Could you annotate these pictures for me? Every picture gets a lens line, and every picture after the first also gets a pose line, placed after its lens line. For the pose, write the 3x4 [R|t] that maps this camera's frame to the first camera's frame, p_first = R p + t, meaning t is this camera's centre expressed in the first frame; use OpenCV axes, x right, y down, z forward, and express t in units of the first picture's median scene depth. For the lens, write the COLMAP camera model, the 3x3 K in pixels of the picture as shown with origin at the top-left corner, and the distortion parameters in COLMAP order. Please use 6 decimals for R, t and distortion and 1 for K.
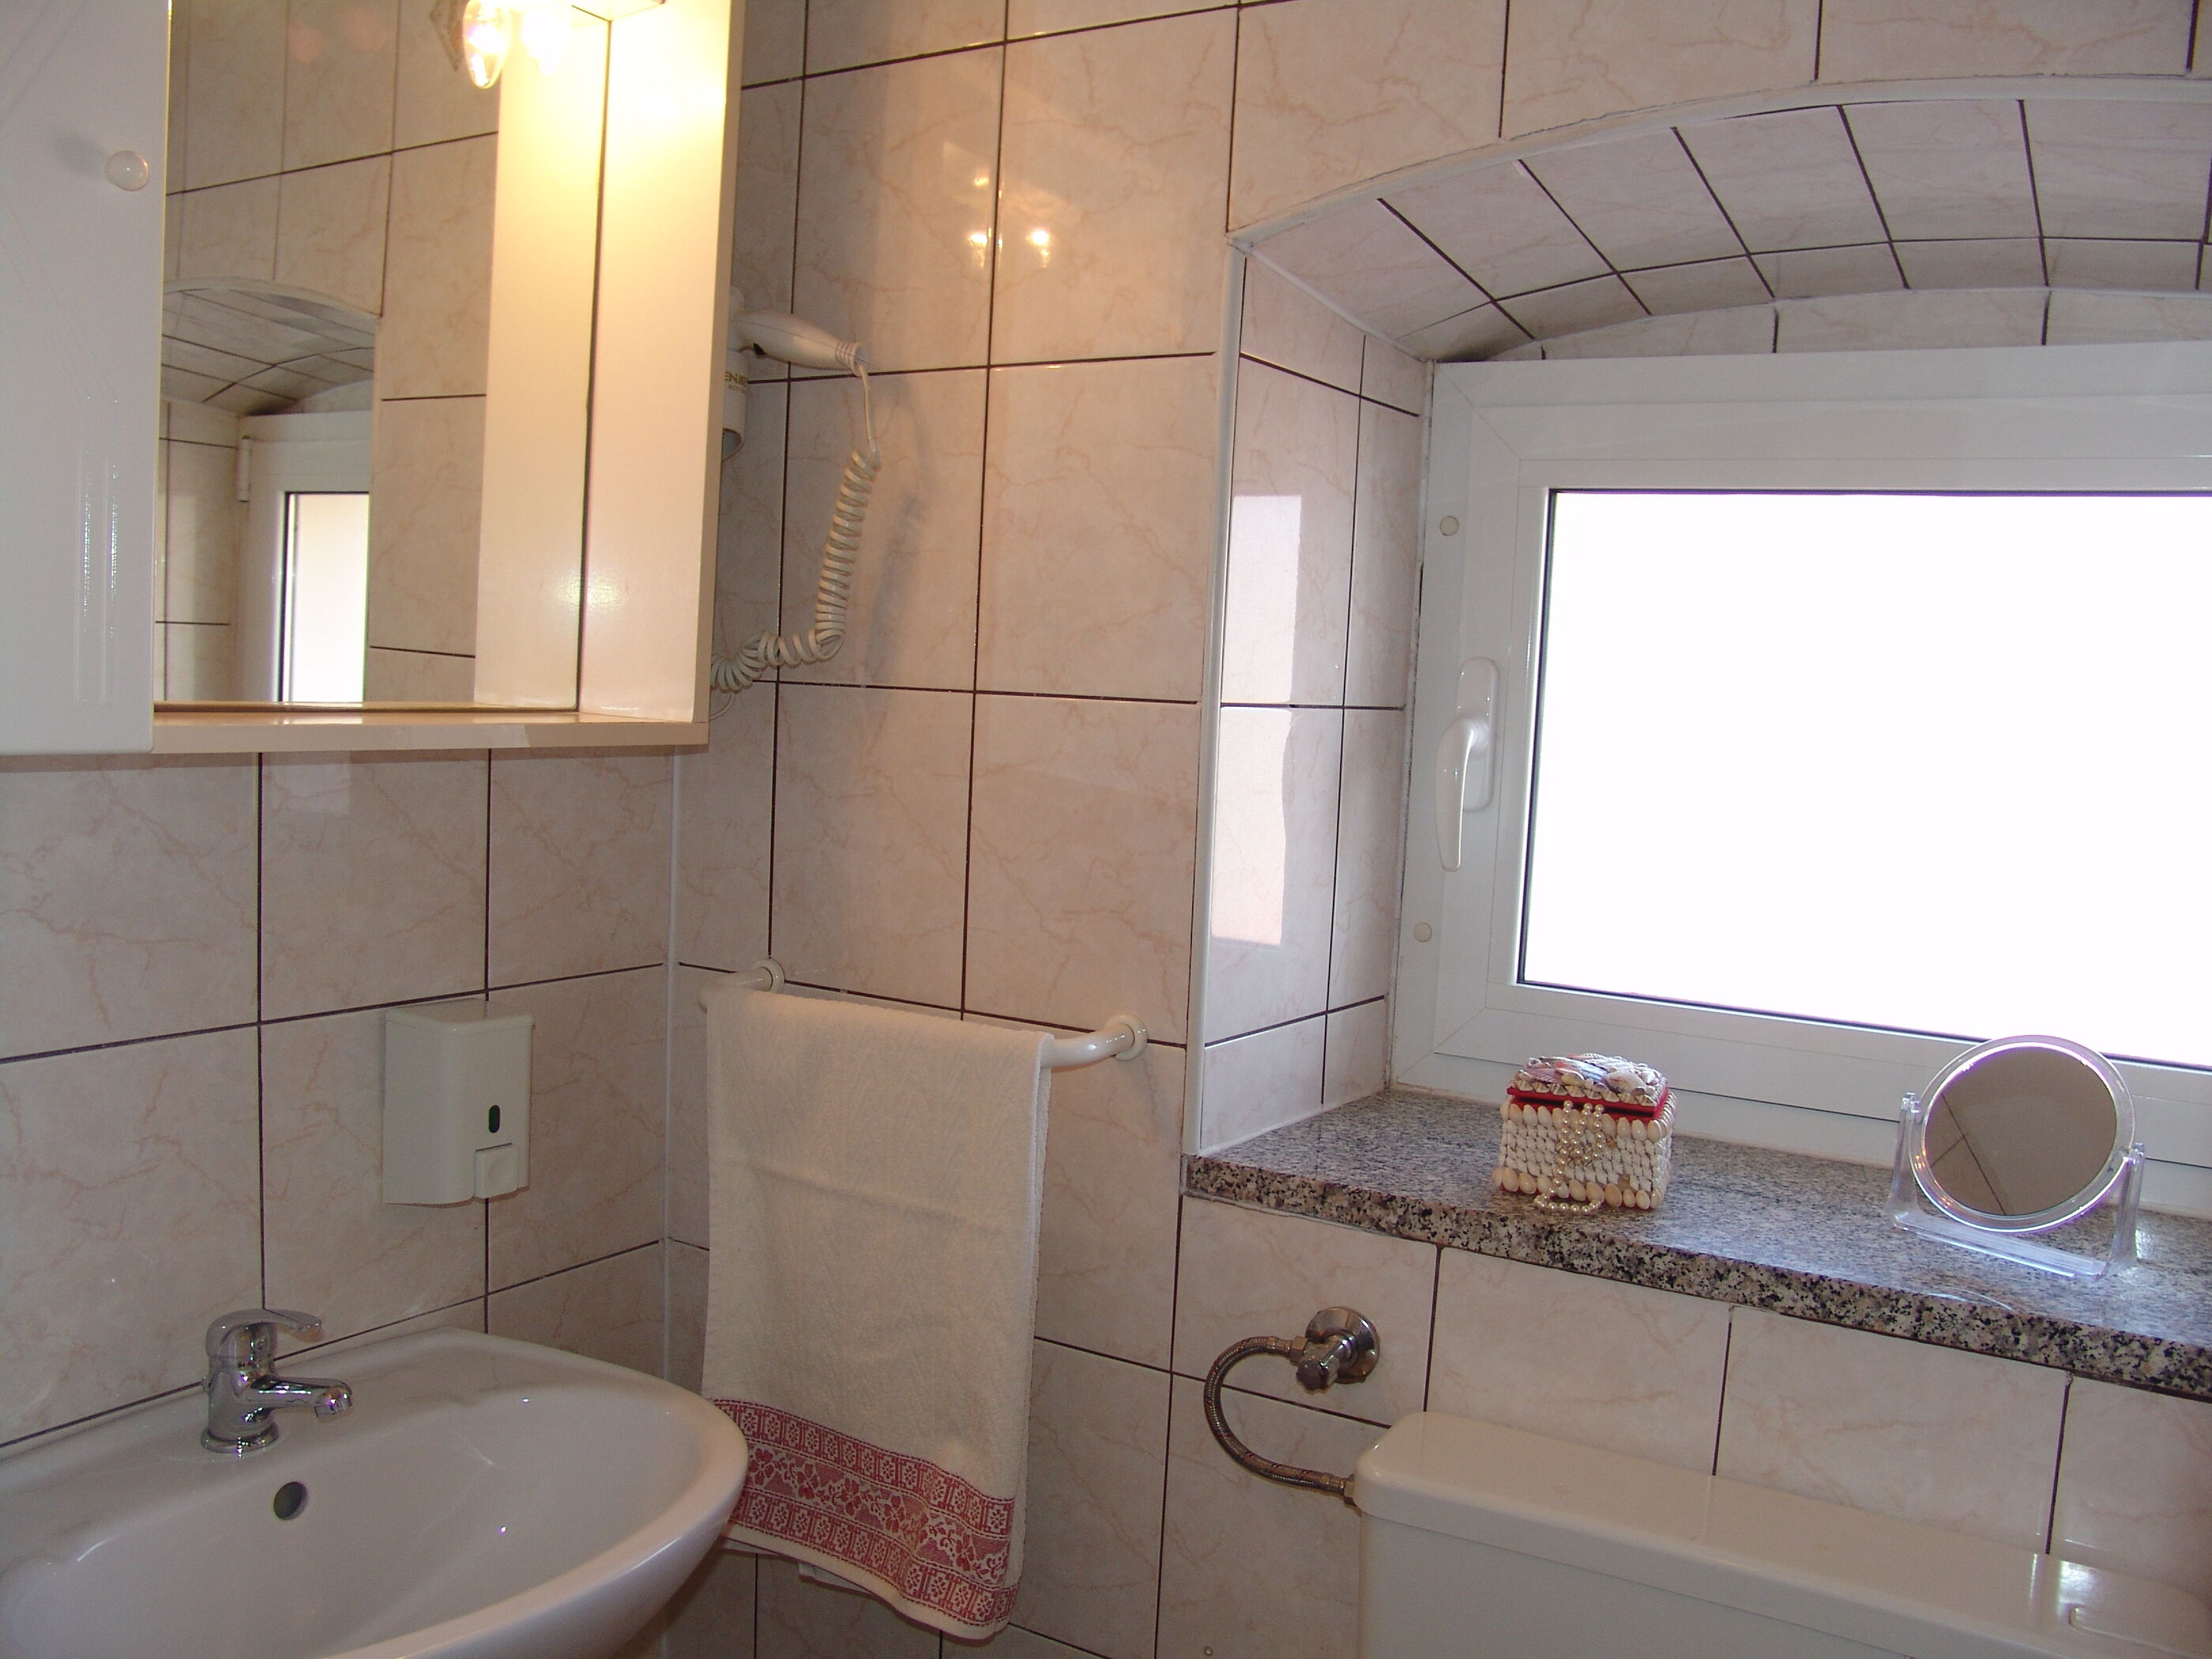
lens RADIAL K [[1840.3, 0, 1053.4], [0, 1840.3, 861.0], [0, 0, 1]] dist [-0.163683, 0.135143]
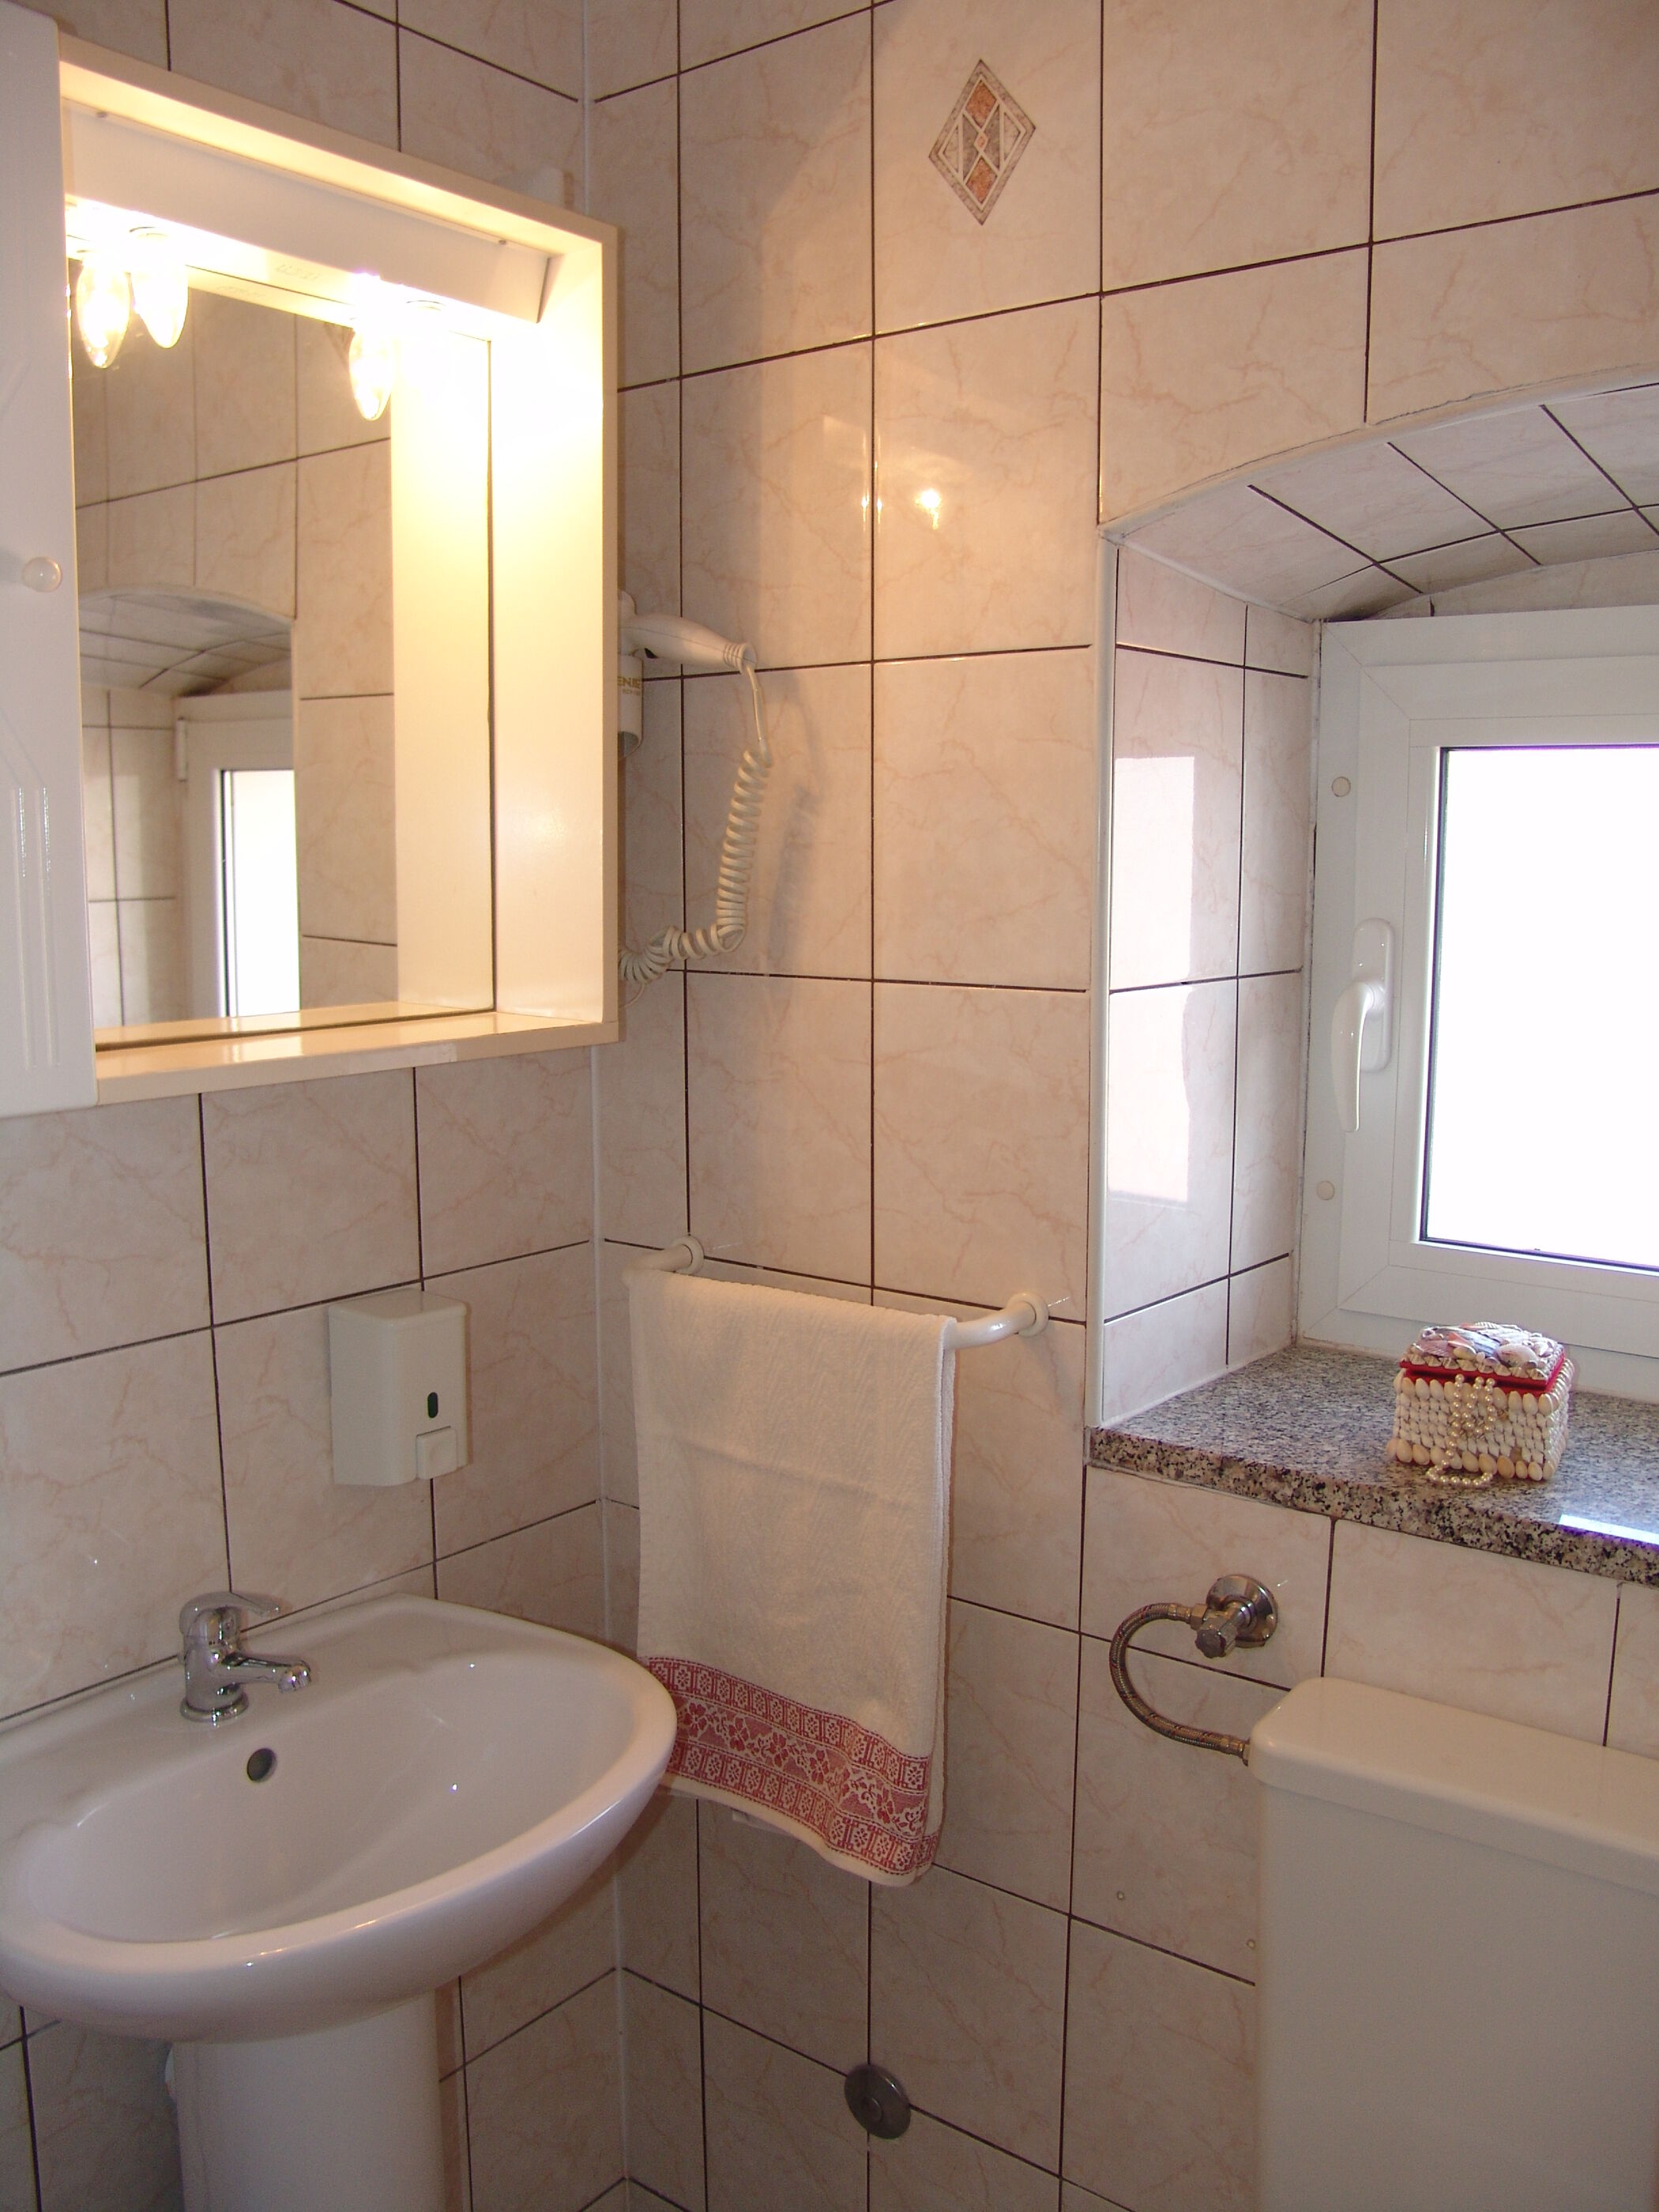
lens RADIAL K [[1840.3, 0, 803.8], [0, 1840.3, 1139.5], [0, 0, 1]] dist [-0.163683, 0.135143]
pose [[0.993303, -0.031893, -0.111048, 0.035081], [0.037875, 0.997919, 0.052182, -0.066761], [0.109152, -0.056039, 0.992444, -0.036041]]
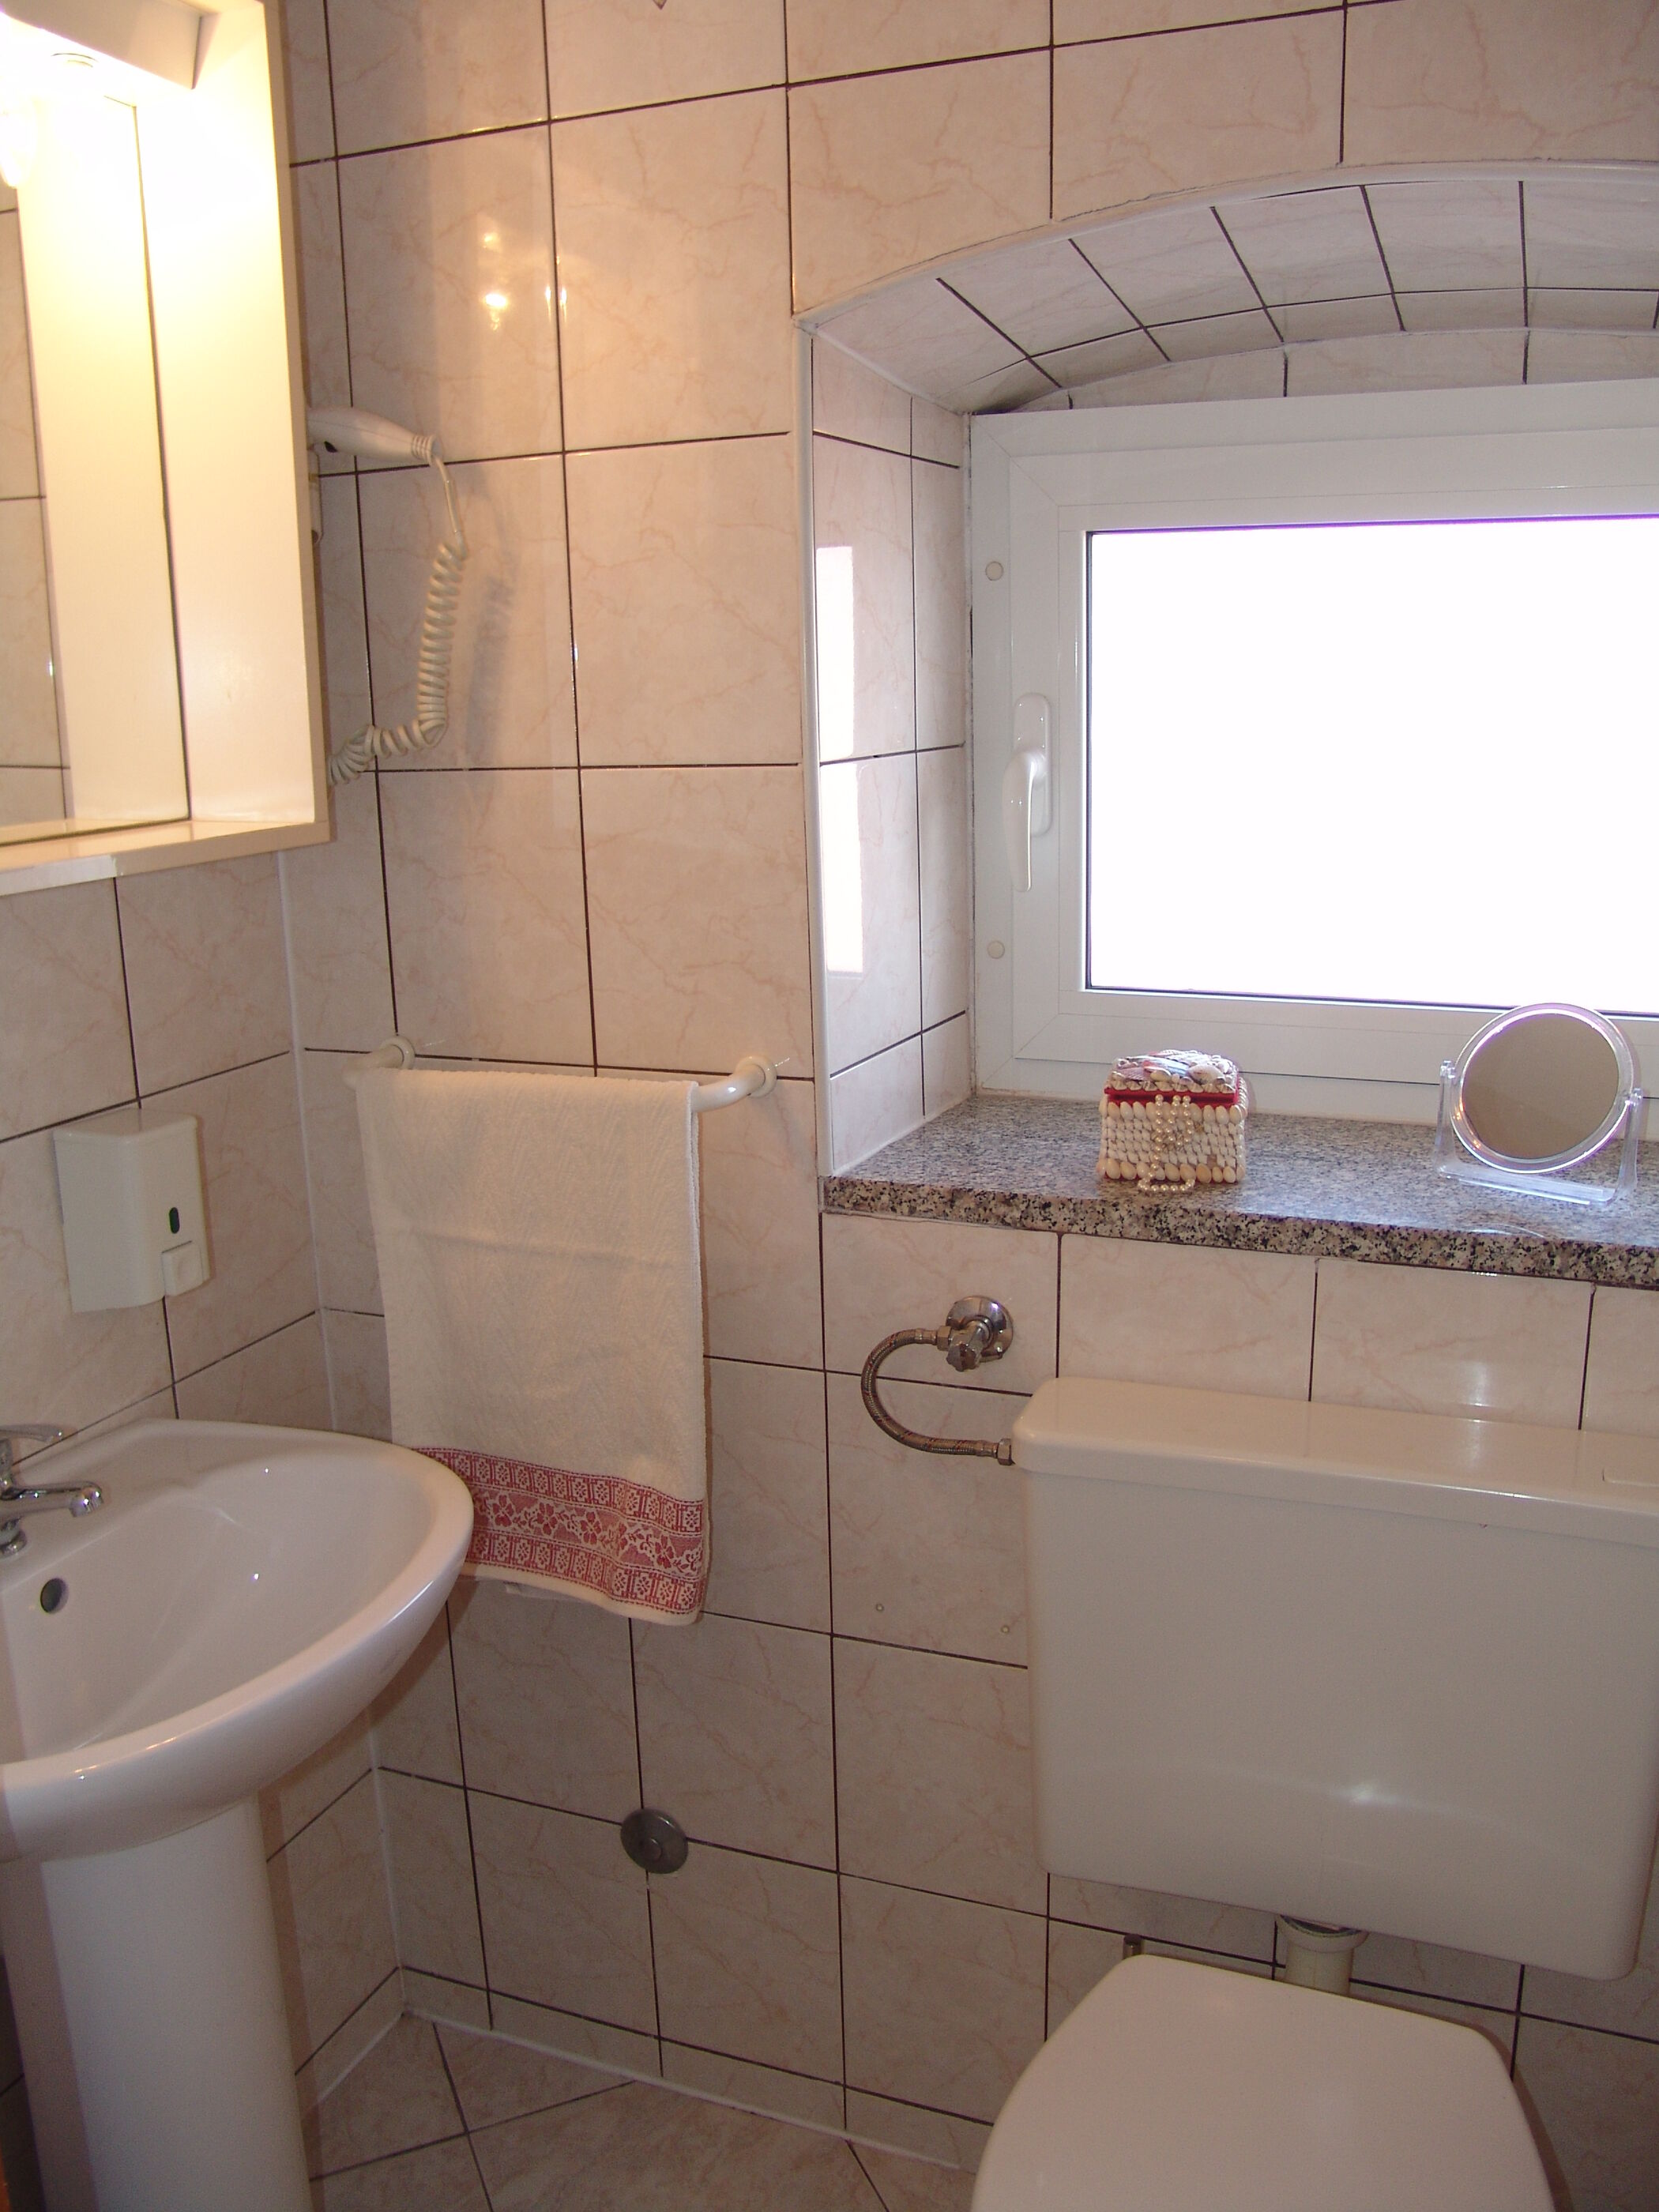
lens RADIAL K [[1840.3, 0, 800.8], [0, 1840.3, 1139.5], [0, 0, 1]] dist [-0.163683, 0.135143]
pose [[0.983271, -0.110837, 0.144544, -0.106072], [0.087828, 0.983708, 0.156858, -0.040055], [-0.159575, -0.141539, 0.976987, -0.087439]]
